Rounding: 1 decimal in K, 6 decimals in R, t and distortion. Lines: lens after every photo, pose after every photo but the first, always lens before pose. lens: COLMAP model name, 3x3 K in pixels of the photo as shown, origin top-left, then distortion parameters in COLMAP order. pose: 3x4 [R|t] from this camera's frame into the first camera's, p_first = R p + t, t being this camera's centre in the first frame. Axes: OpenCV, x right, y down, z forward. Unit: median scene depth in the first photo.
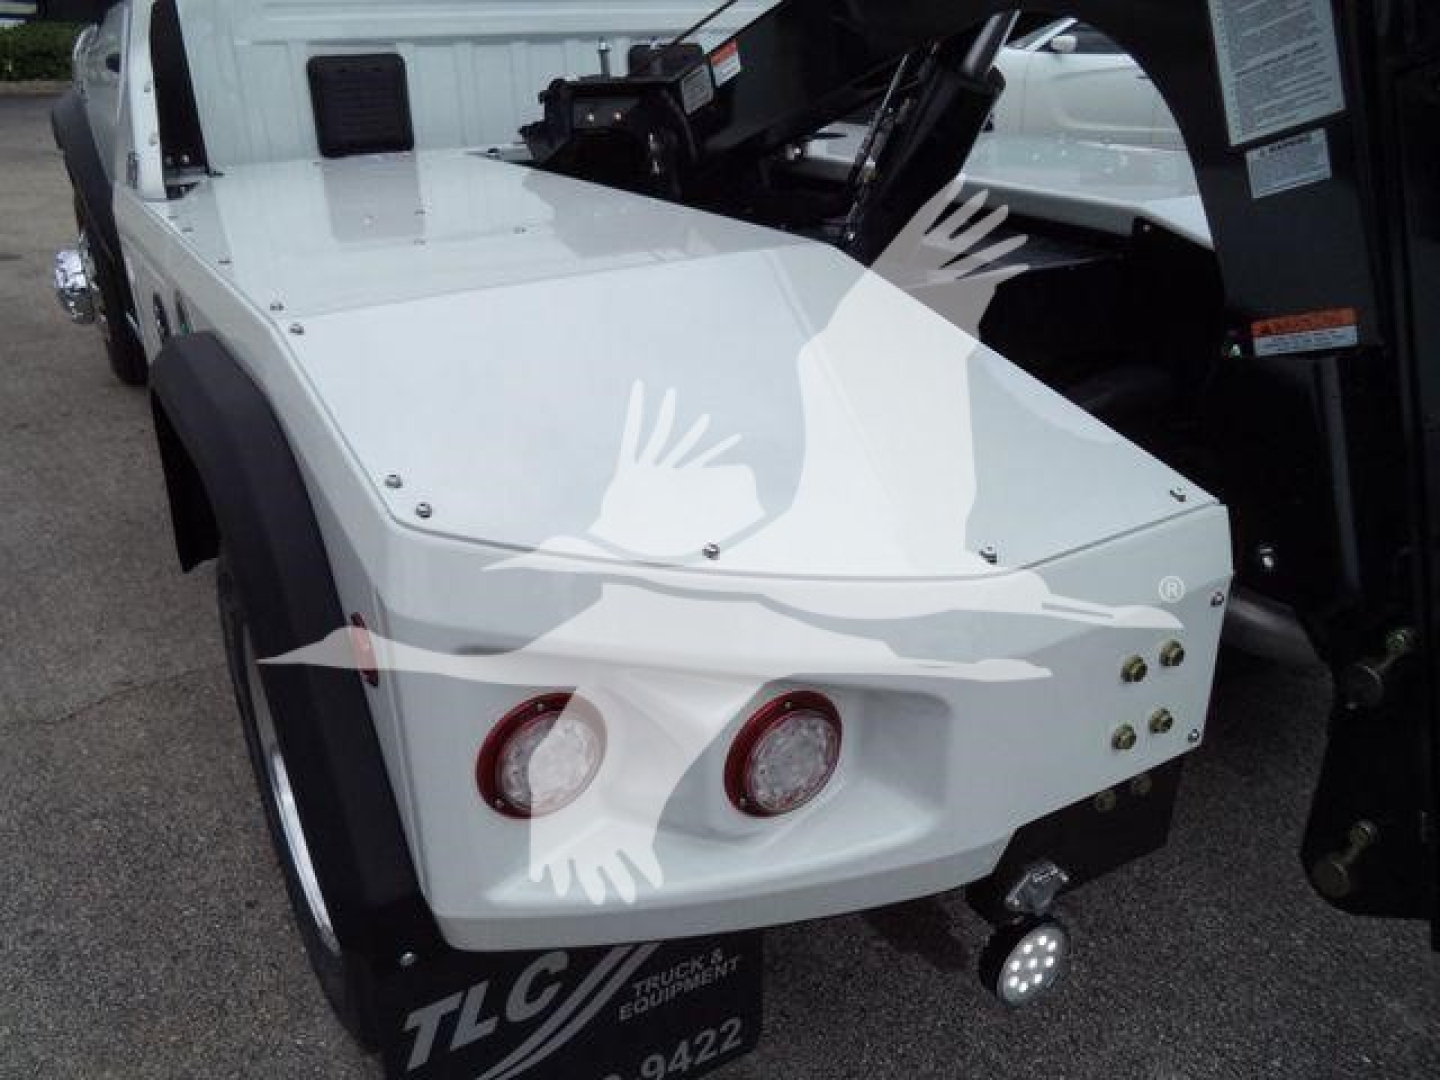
lens RADIAL K [[1169.3, 0, 725.5], [0, 1169.3, 541.5], [0, 0, 1]] dist [-0.046187, 0.008858]
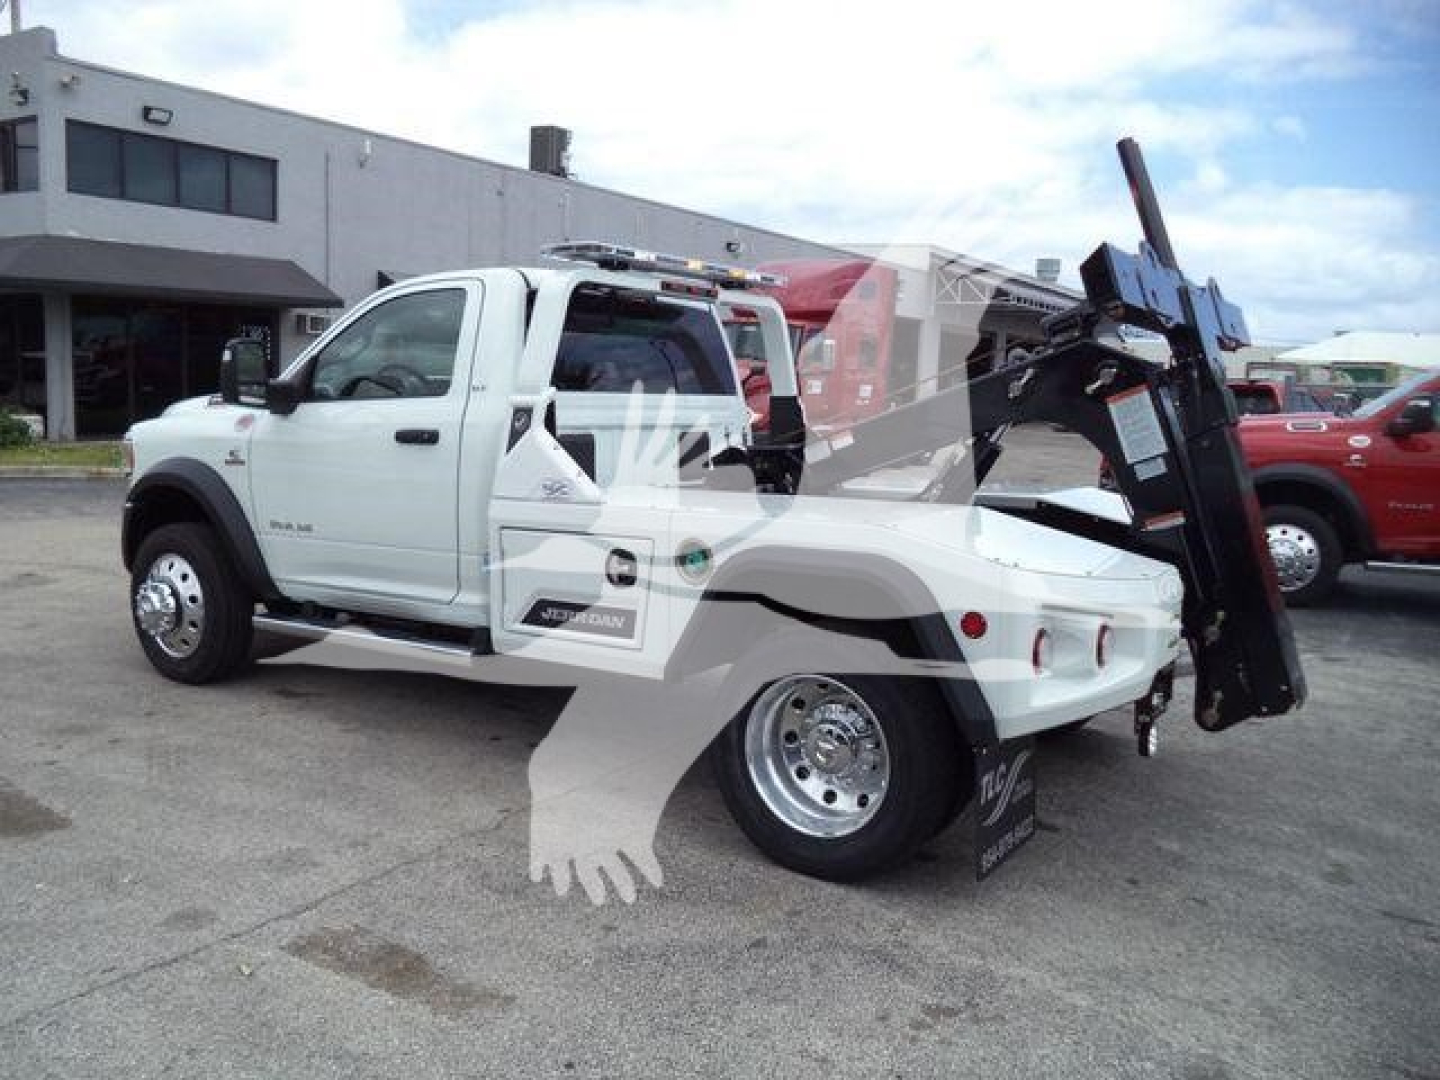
lens RADIAL K [[1169.3, 0, 713.8], [0, 1169.3, 552.1], [0, 0, 1]] dist [-0.046187, 0.008858]
pose [[0.907459, -0.034357, 0.418733, -1.553910], [0.159749, 0.950011, -0.268251, 0.438543], [-0.388585, 0.310319, 0.867585, -0.961519]]
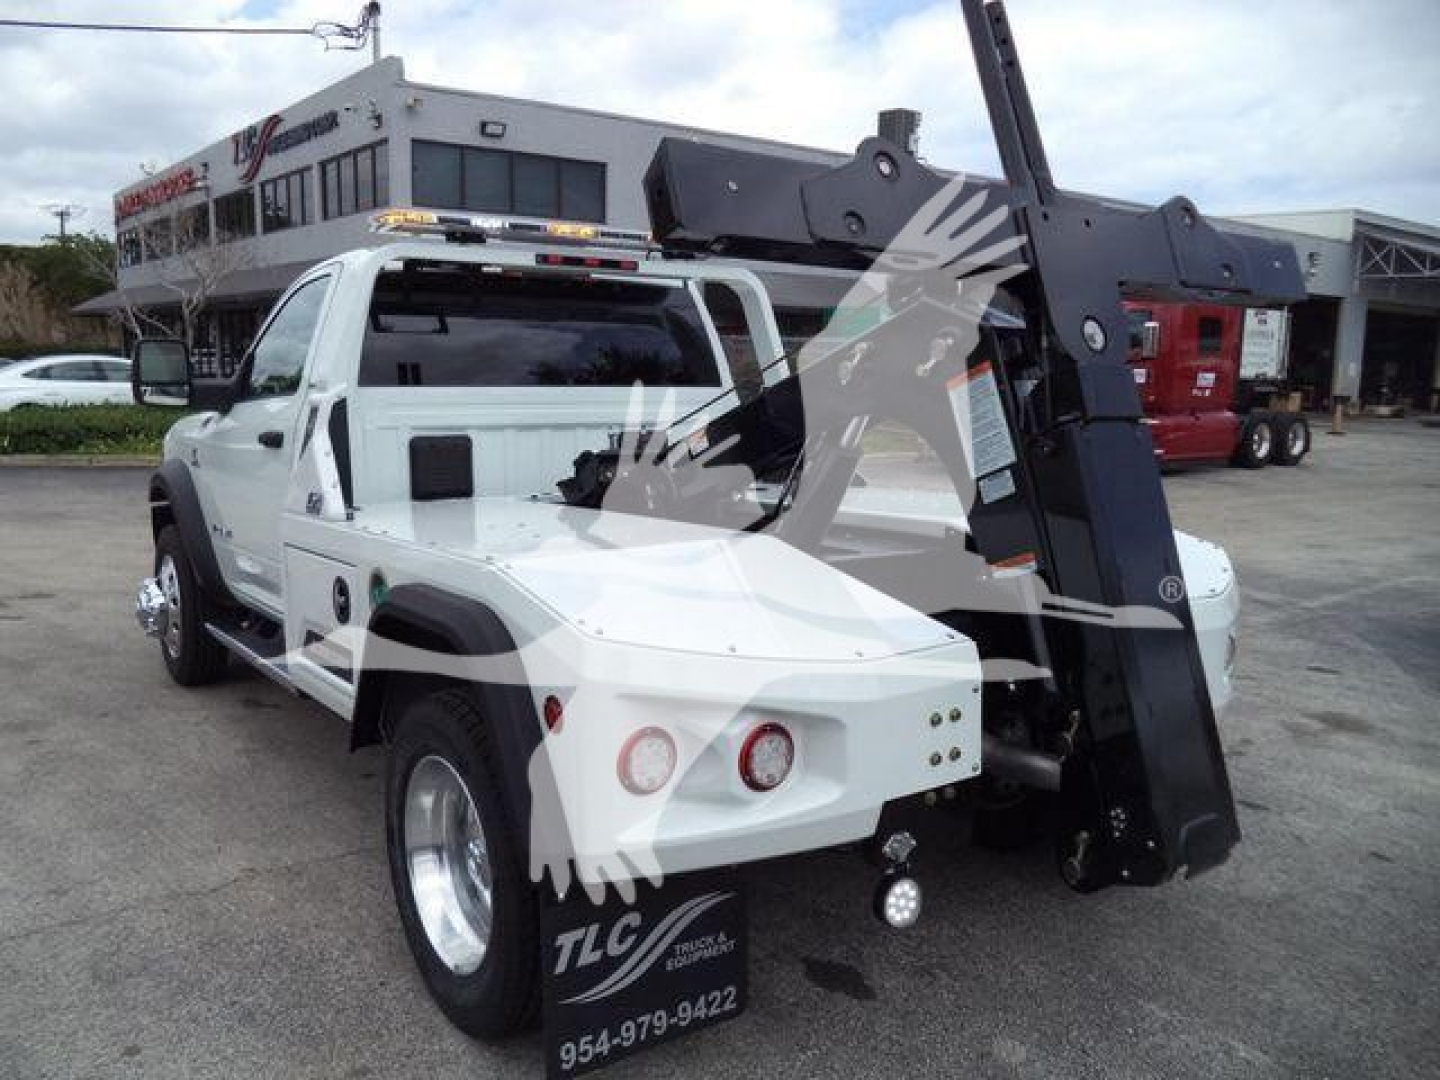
lens RADIAL K [[1169.3, 0, 731.7], [0, 1169.3, 548.0], [0, 0, 1]] dist [-0.046187, 0.008858]
pose [[0.996379, -0.004059, 0.084923, -0.130127], [0.029386, 0.953742, -0.299187, 0.316568], [-0.079780, 0.300599, 0.950408, -0.743084]]
